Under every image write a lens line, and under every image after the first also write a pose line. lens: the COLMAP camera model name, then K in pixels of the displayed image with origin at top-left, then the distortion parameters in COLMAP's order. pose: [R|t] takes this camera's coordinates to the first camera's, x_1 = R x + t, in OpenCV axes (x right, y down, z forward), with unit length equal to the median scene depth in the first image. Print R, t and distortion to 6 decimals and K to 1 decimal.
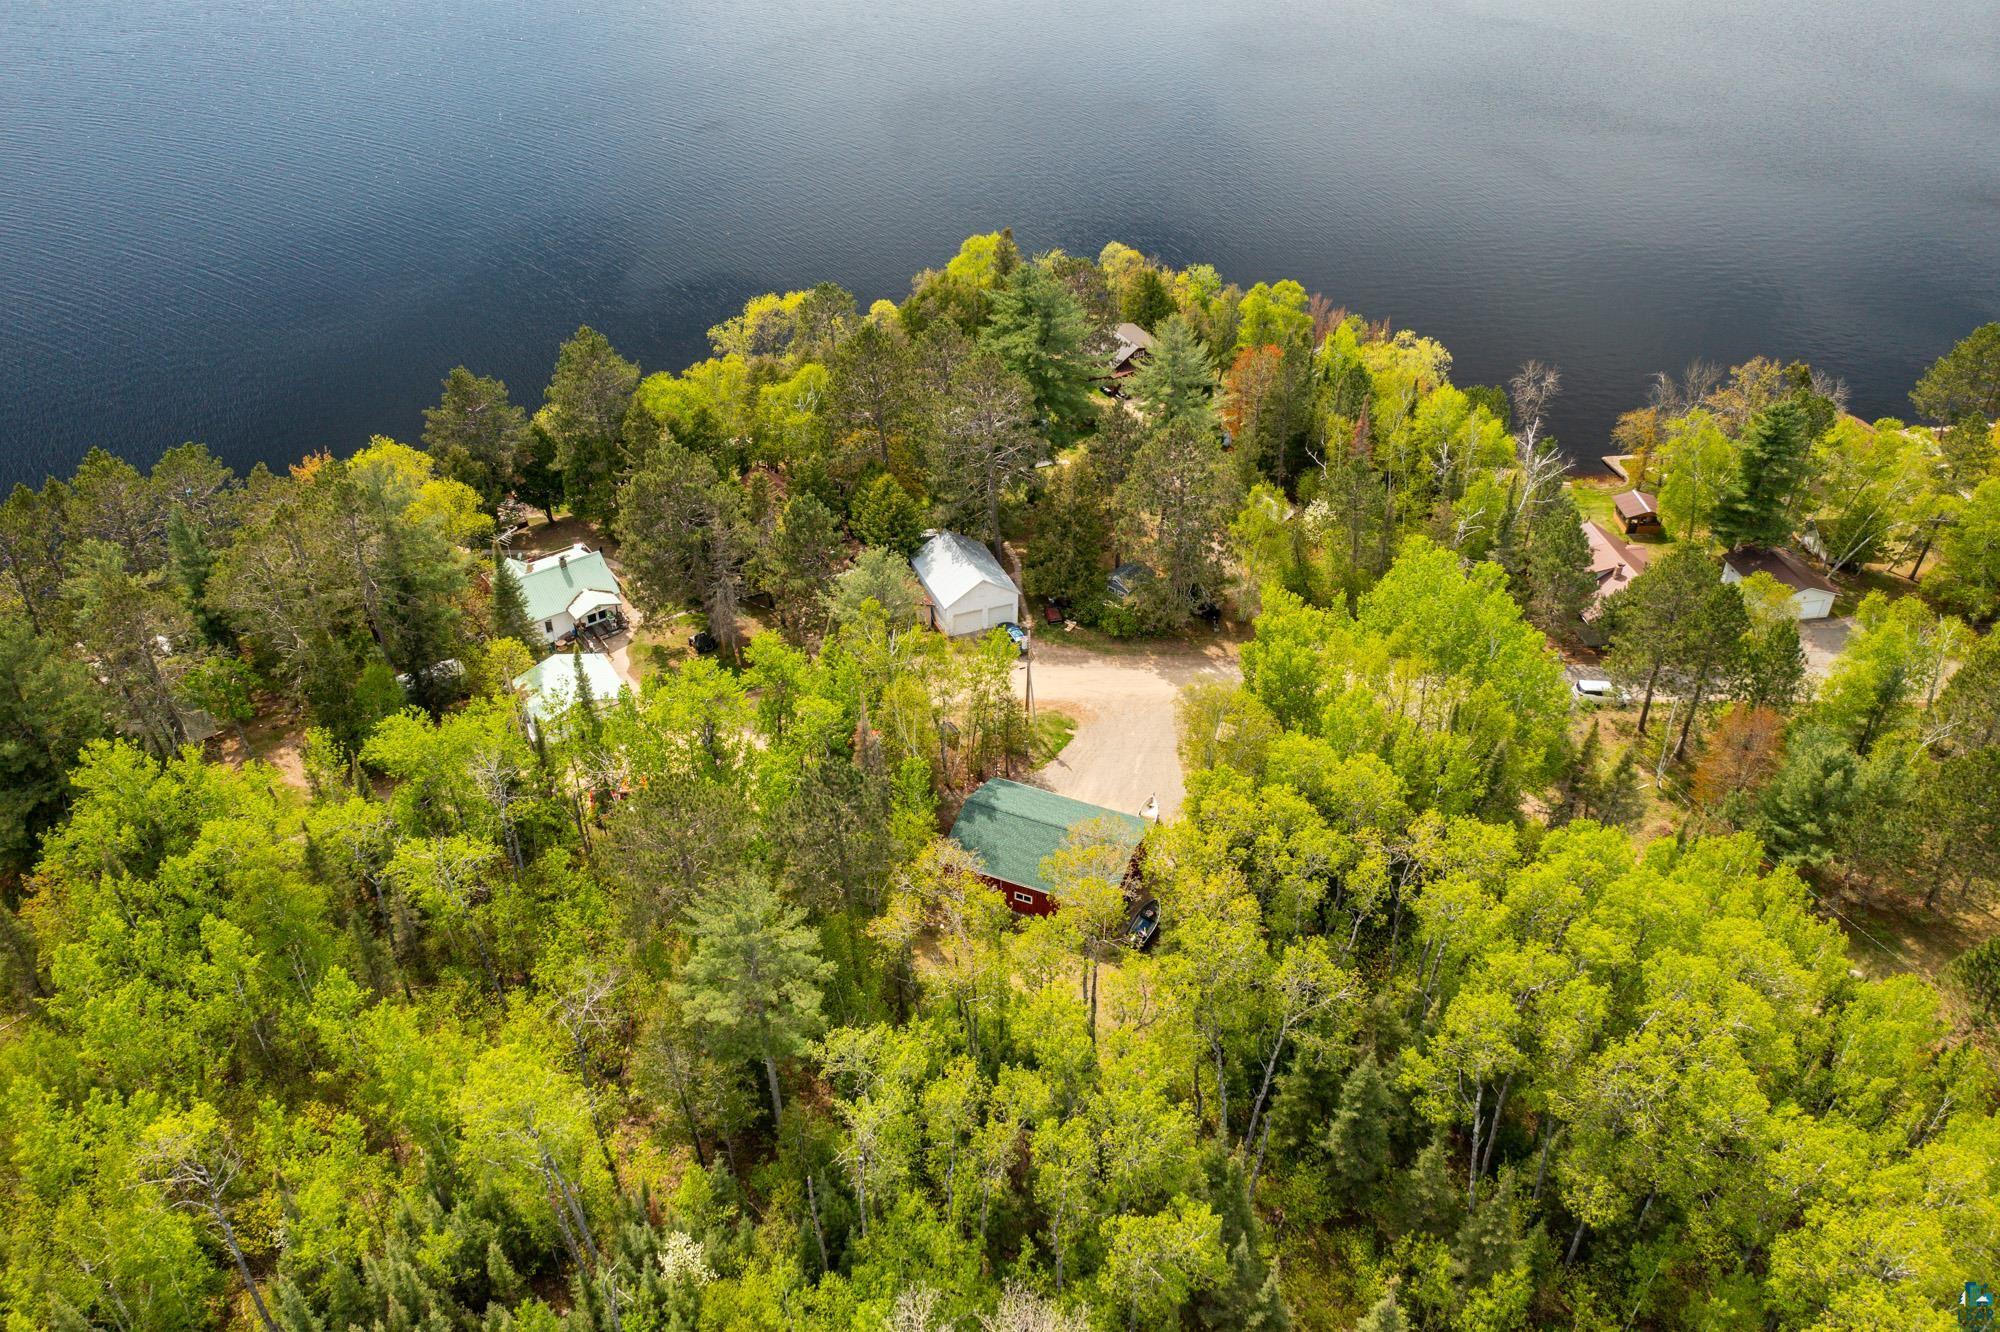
lens RADIAL K [[1578.4, 0, 1006.0], [0, 1578.4, 671.2], [0, 0, 1]] dist [-0.014980, 0.000966]
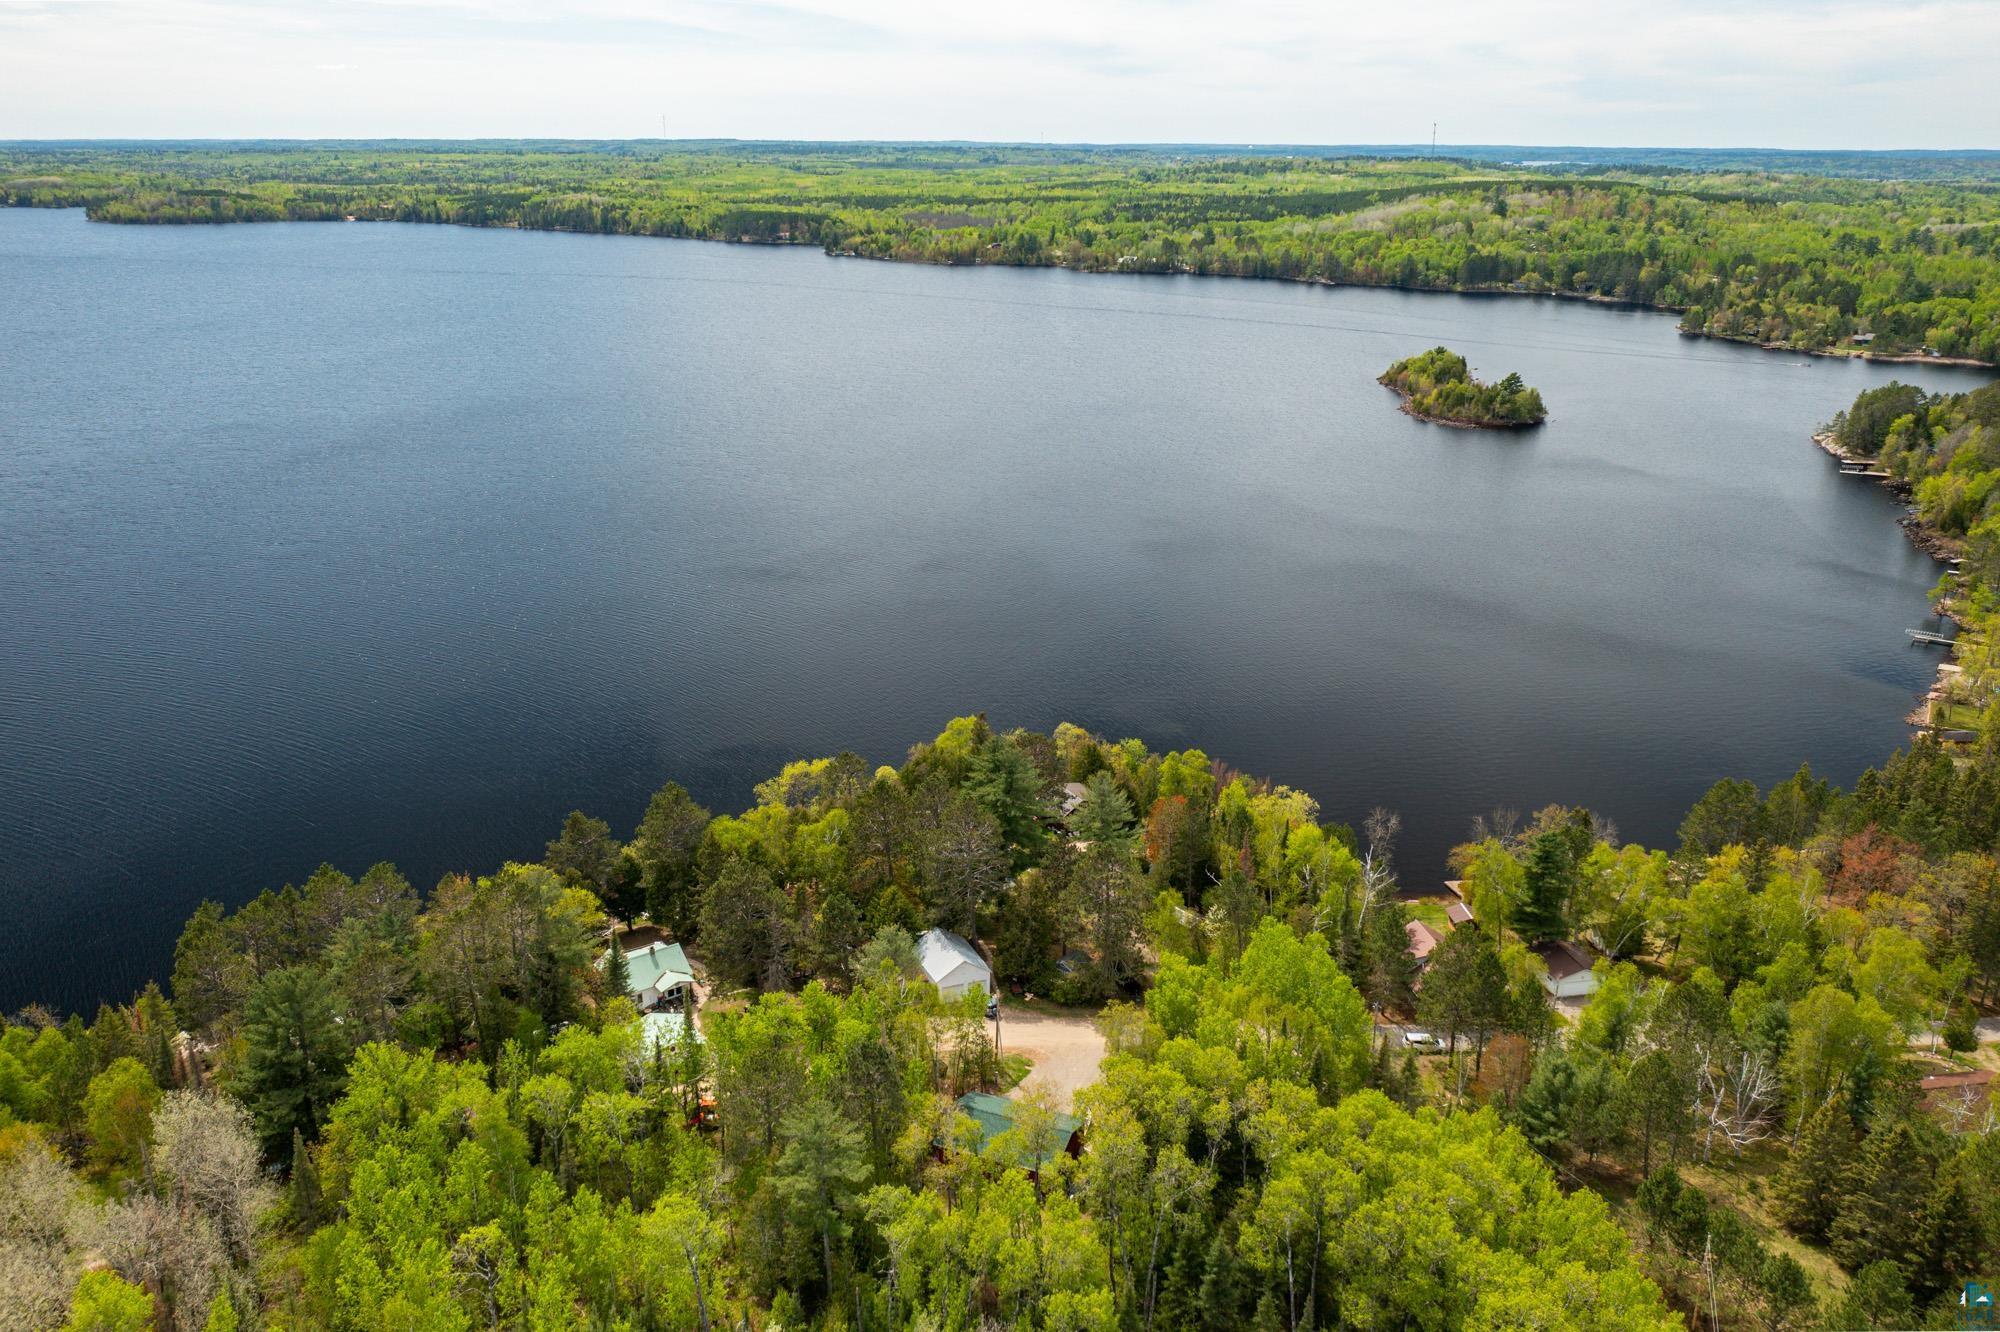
lens RADIAL K [[1578.4, 0, 1006.0], [0, 1578.4, 671.2], [0, 0, 1]] dist [-0.014980, 0.000966]
pose [[0.999868, -0.001184, 0.016184, -0.000267], [0.005929, 0.955034, -0.296437, 0.099106], [-0.015105, 0.296494, 0.954915, -0.345019]]
